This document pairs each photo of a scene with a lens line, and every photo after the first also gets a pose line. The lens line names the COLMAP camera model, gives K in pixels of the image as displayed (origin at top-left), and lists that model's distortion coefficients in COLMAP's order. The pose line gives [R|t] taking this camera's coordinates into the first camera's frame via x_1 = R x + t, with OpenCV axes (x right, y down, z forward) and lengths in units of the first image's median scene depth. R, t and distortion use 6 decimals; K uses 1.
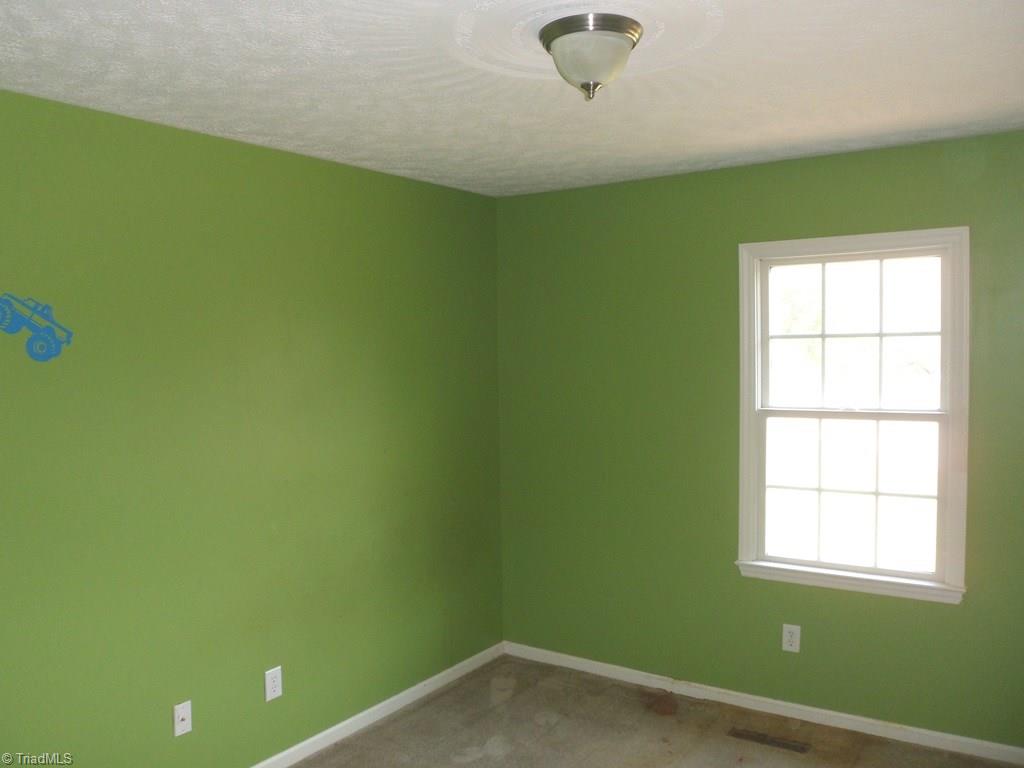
lens RADIAL K [[866.7, 0, 512.0], [0, 866.7, 384.0], [0, 0, 1]] dist [-0.005804, -0.002880]
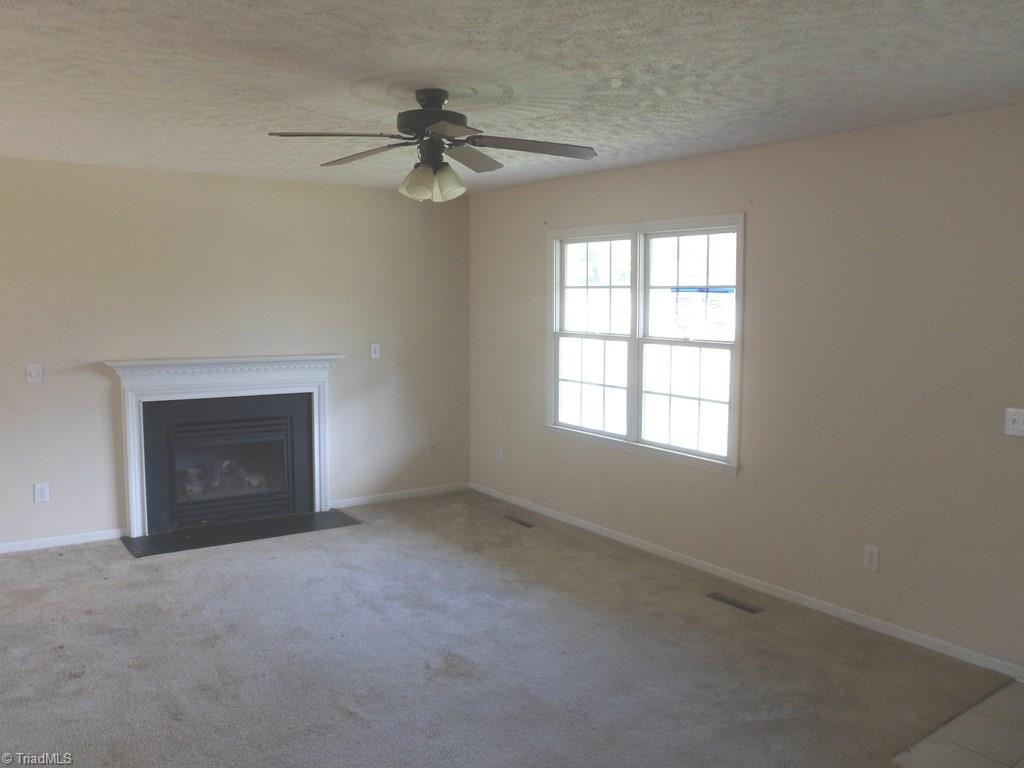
lens RADIAL K [[866.7, 0, 512.0], [0, 866.7, 384.0], [0, 0, 1]] dist [-0.005804, -0.002880]
pose [[0.918958, 0.067751, -0.388493, 0.812971], [-0.041838, 0.996321, 0.074789, 0.009039], [0.392130, -0.052474, 0.918412, -0.508603]]
